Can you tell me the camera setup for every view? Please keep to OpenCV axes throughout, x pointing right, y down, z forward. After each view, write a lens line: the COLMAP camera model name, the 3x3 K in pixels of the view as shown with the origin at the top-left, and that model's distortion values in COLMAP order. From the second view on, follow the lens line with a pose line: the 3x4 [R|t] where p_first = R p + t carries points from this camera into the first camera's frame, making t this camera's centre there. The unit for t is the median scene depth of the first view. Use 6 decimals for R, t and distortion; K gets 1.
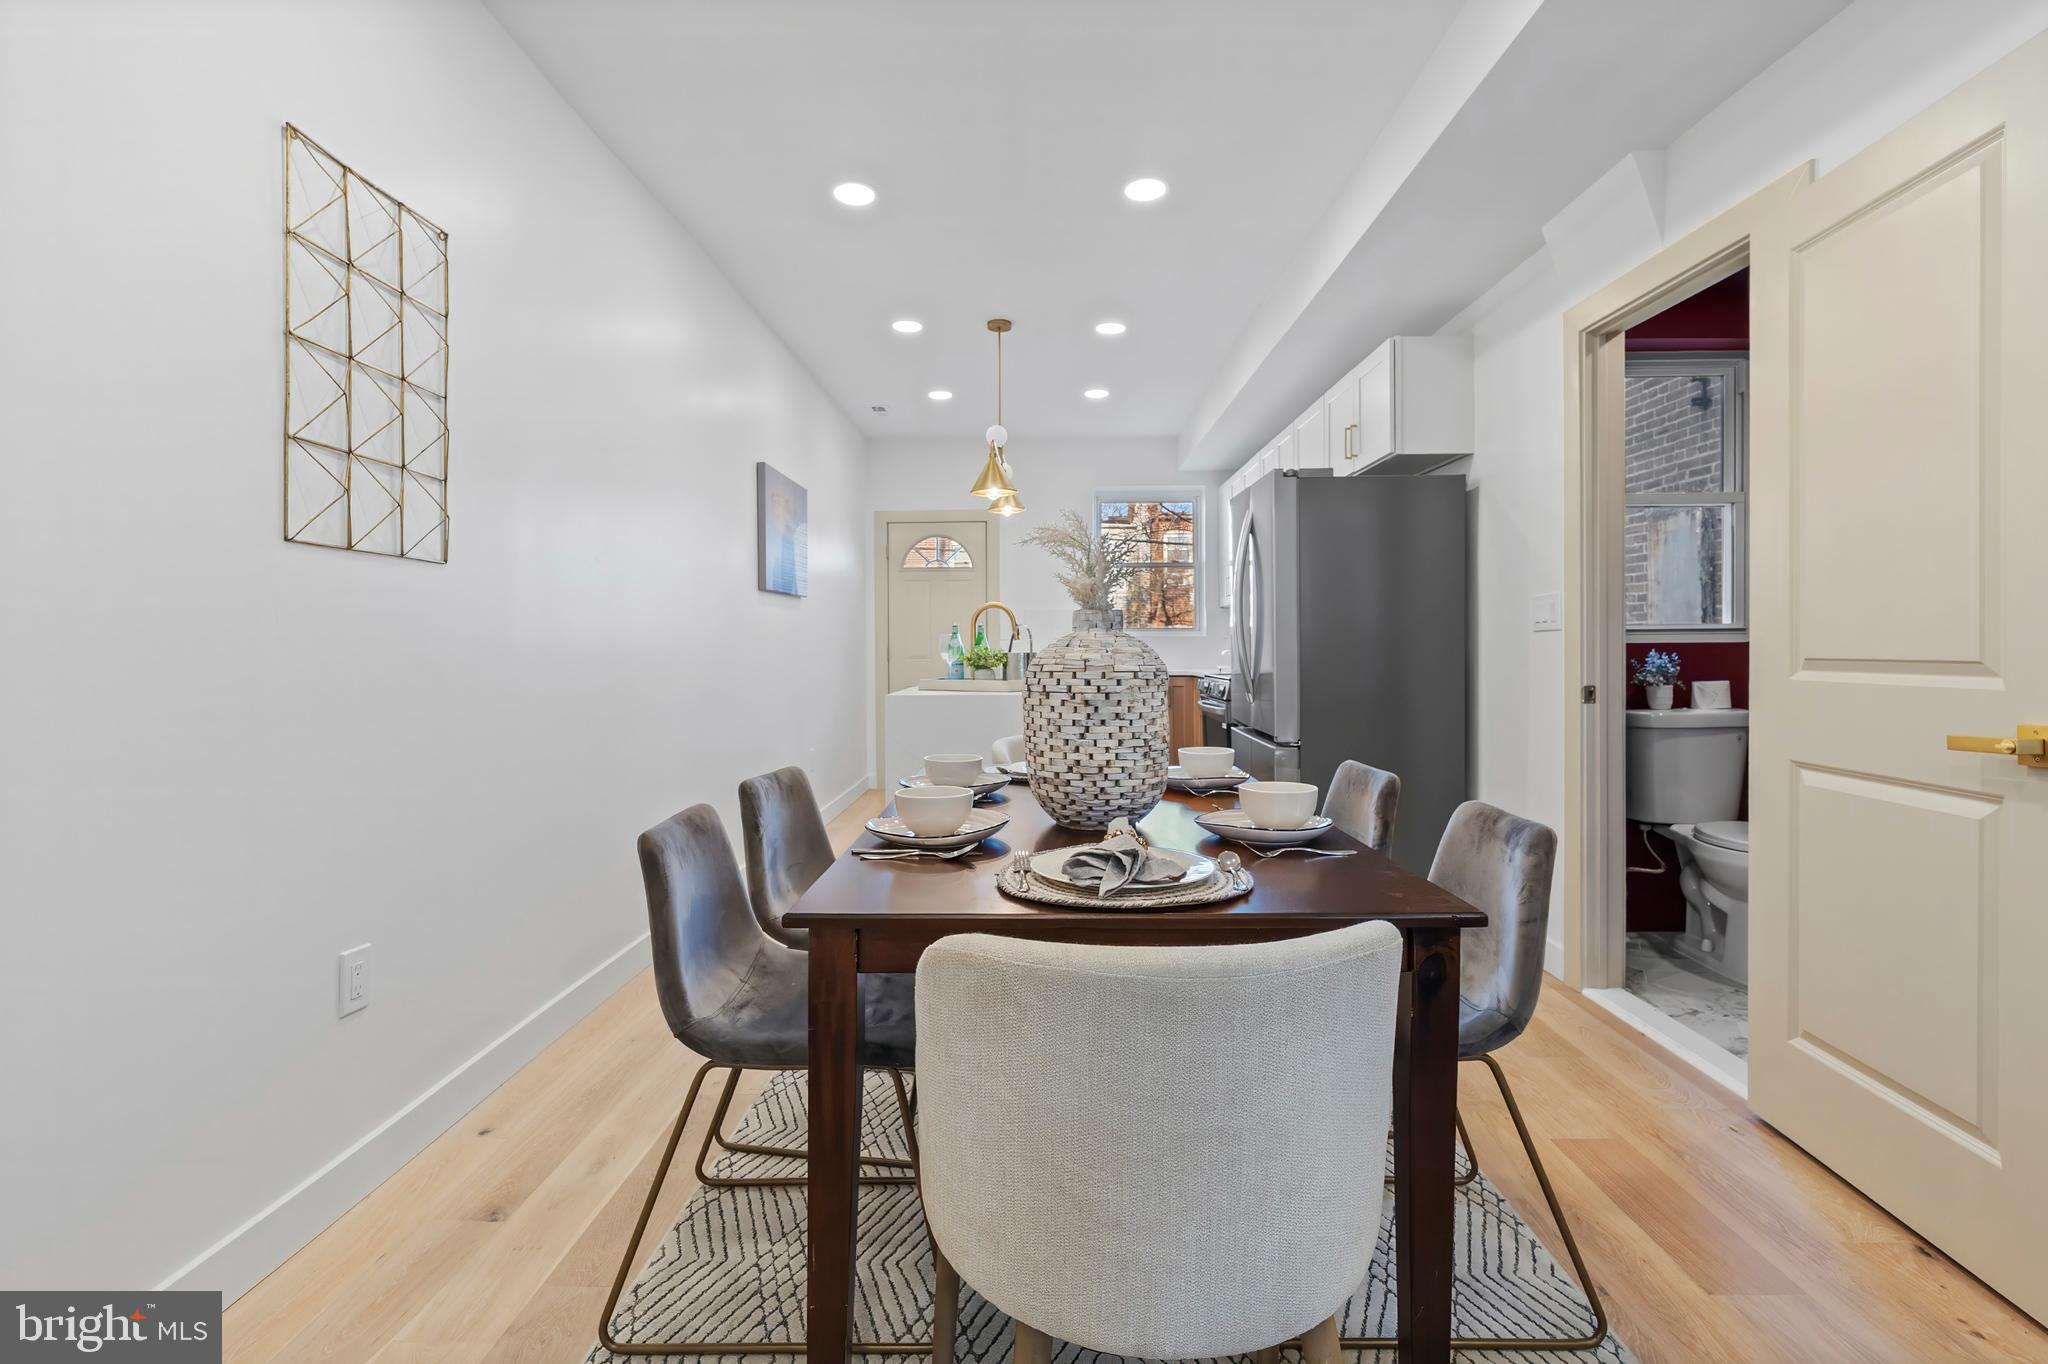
lens RADIAL K [[999.9, 0, 967.7], [0, 999.9, 685.1], [0, 0, 1]] dist [-0.001116, -0.000335]
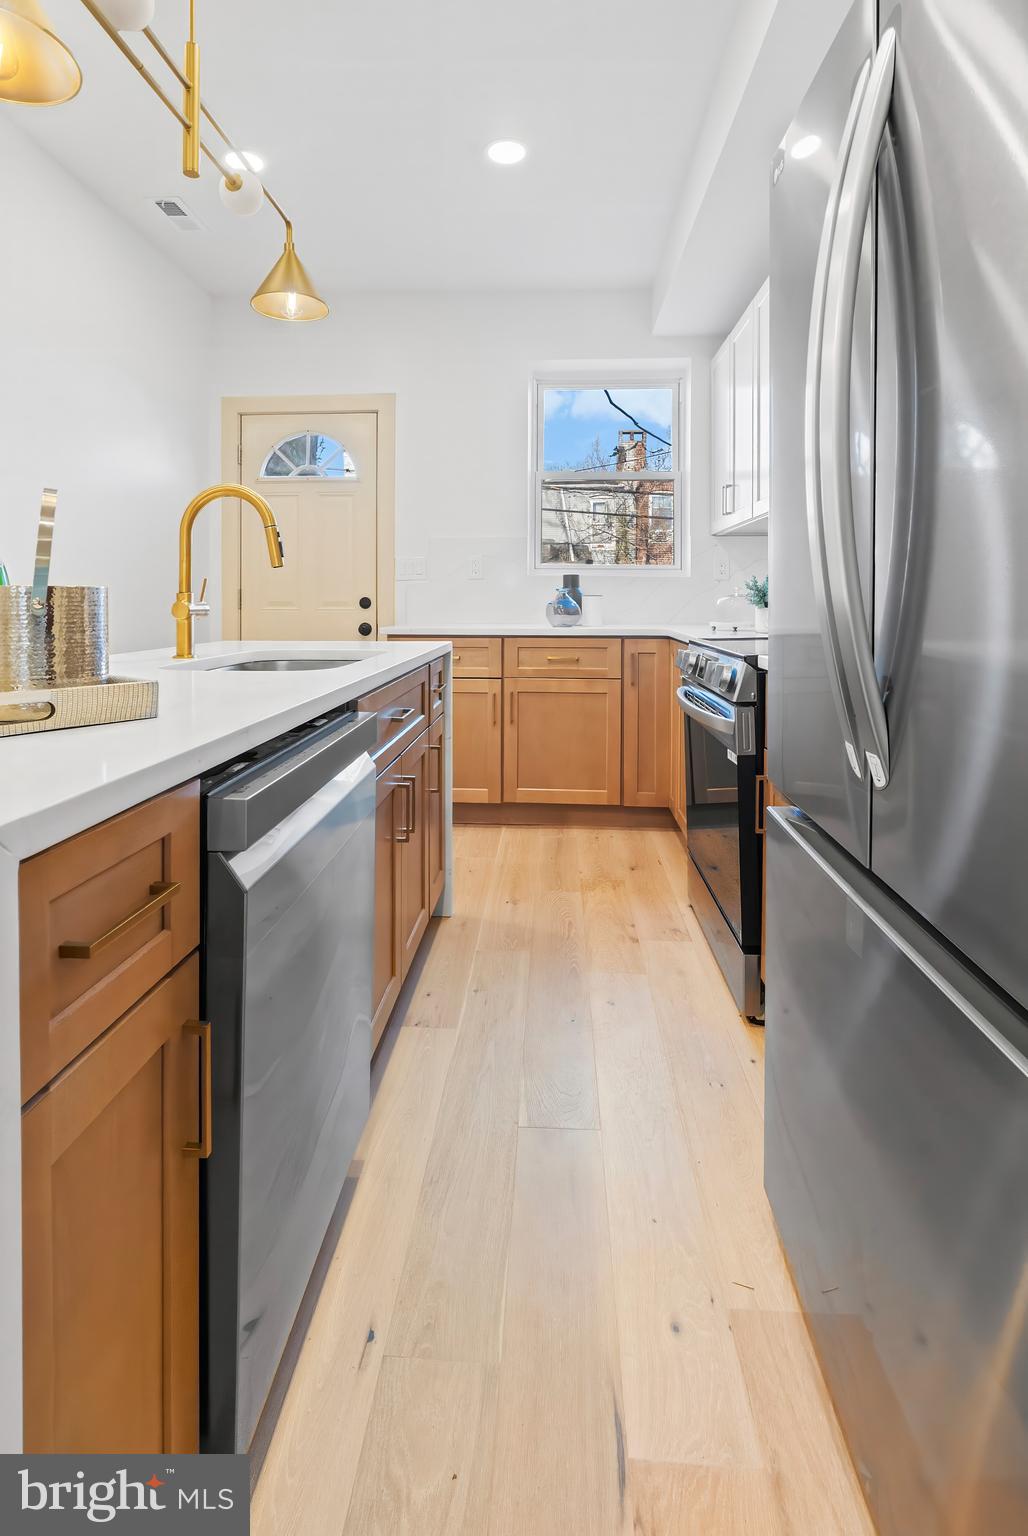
lens RADIAL K [[749.9, 0, 502.8], [0, 749.9, 609.7], [0, 0, 1]] dist [-0.001116, -0.000335]
pose [[0.999959, 0.004538, -0.007870, 0.148509], [-0.004703, 0.999766, -0.021097, -0.019026], [0.007773, 0.021133, 0.999746, 0.638176]]
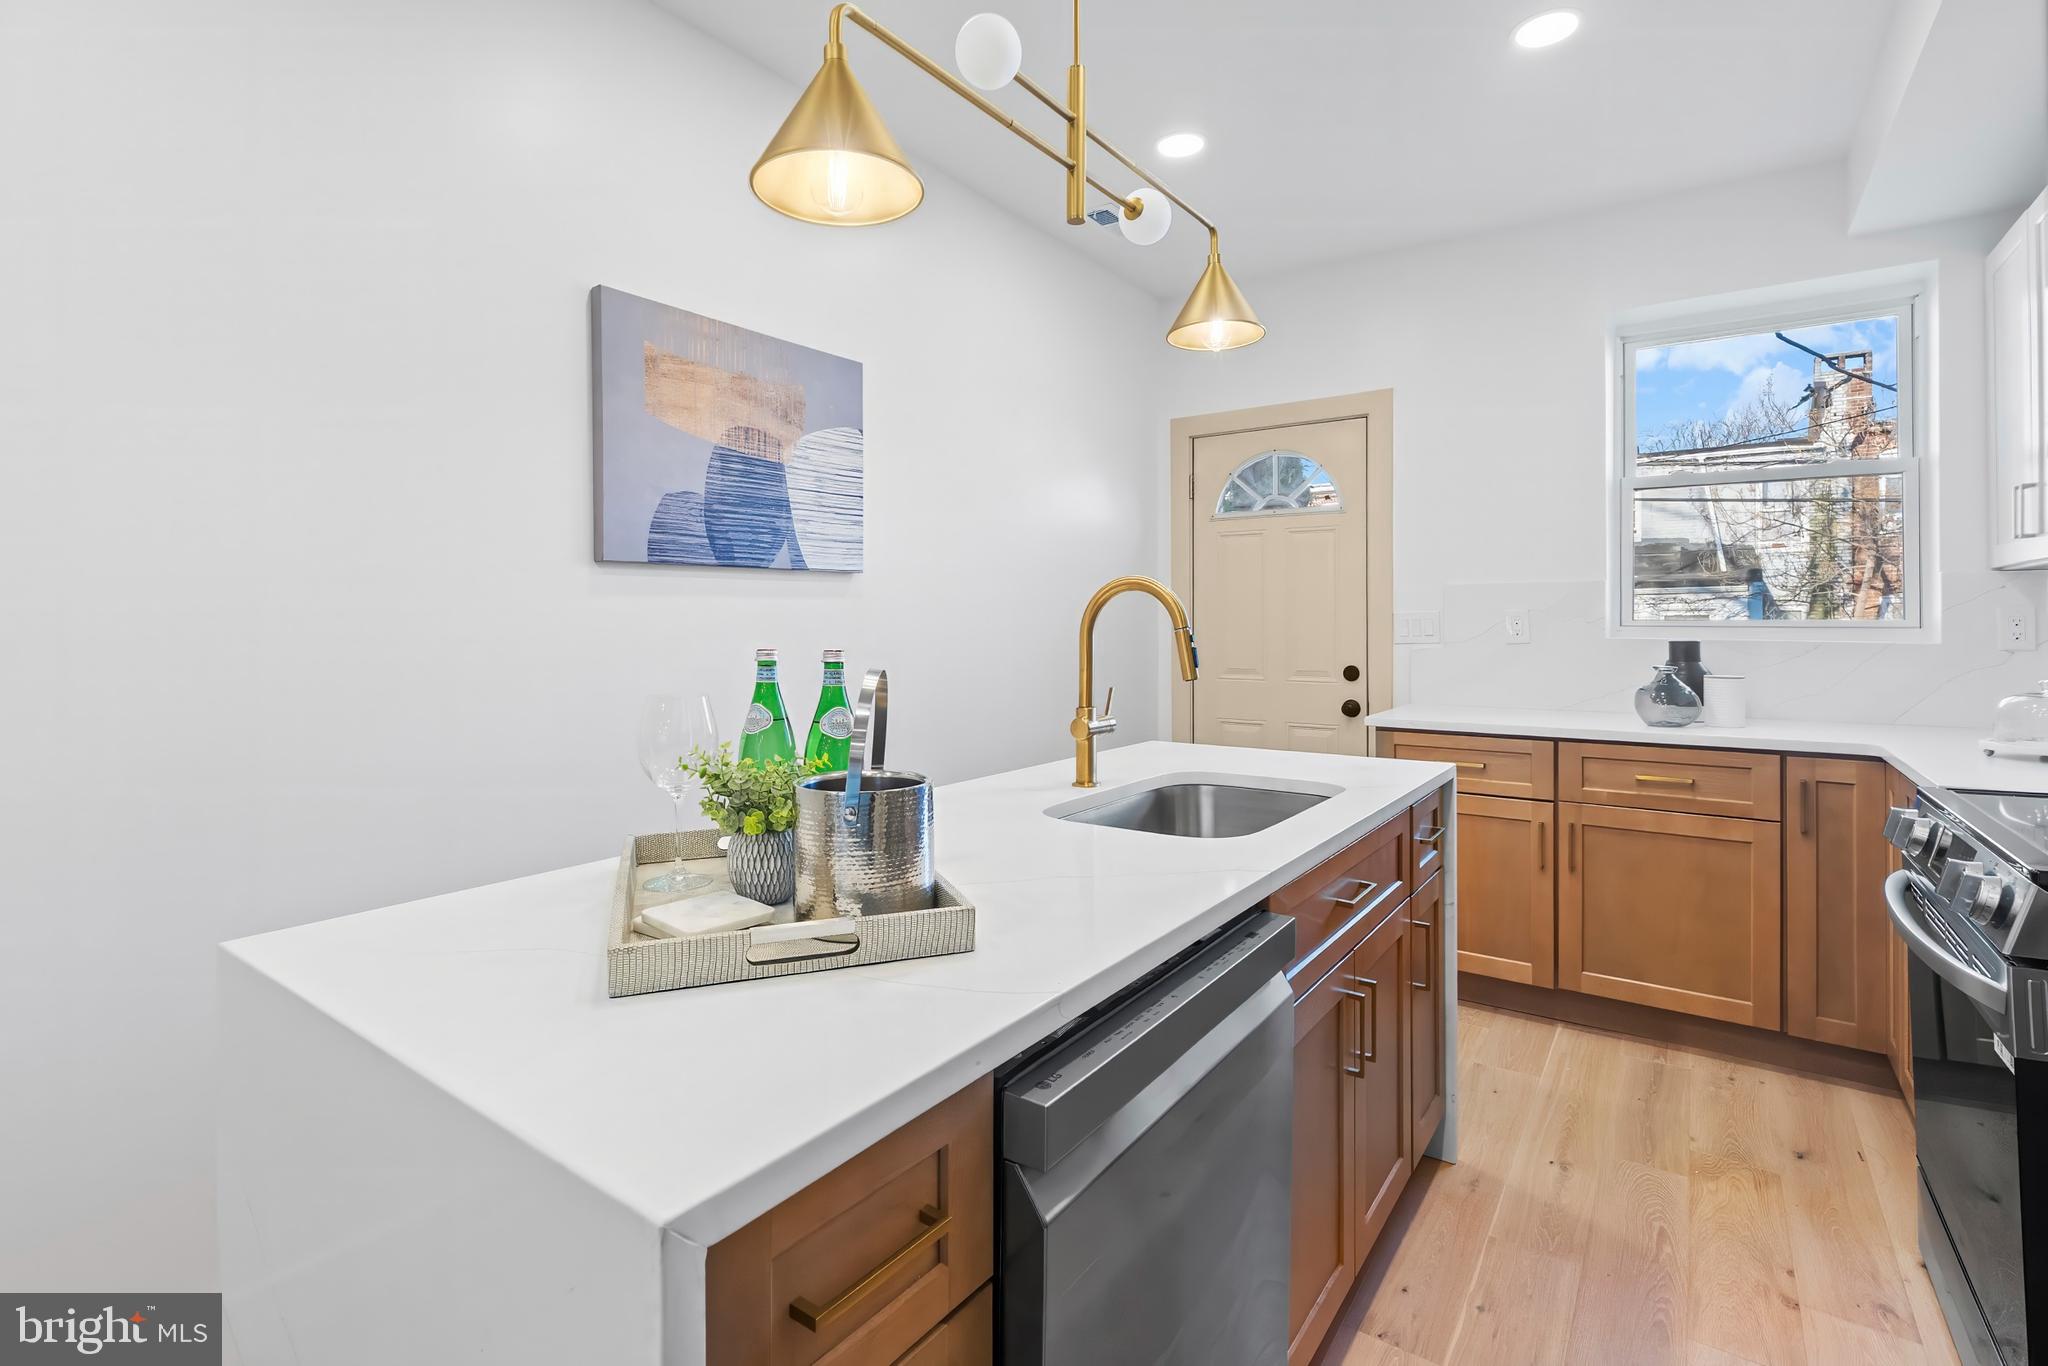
lens RADIAL K [[948.8, 0, 1030.3], [0, 948.8, 622.0], [0, 0, 1]] dist [-0.000353, -0.000293]
pose [[0.851671, 0.001292, -0.524075, 0.170200], [-0.018519, 0.999447, -0.027631, -0.053597], [0.523750, 0.033237, 0.851224, 0.659636]]
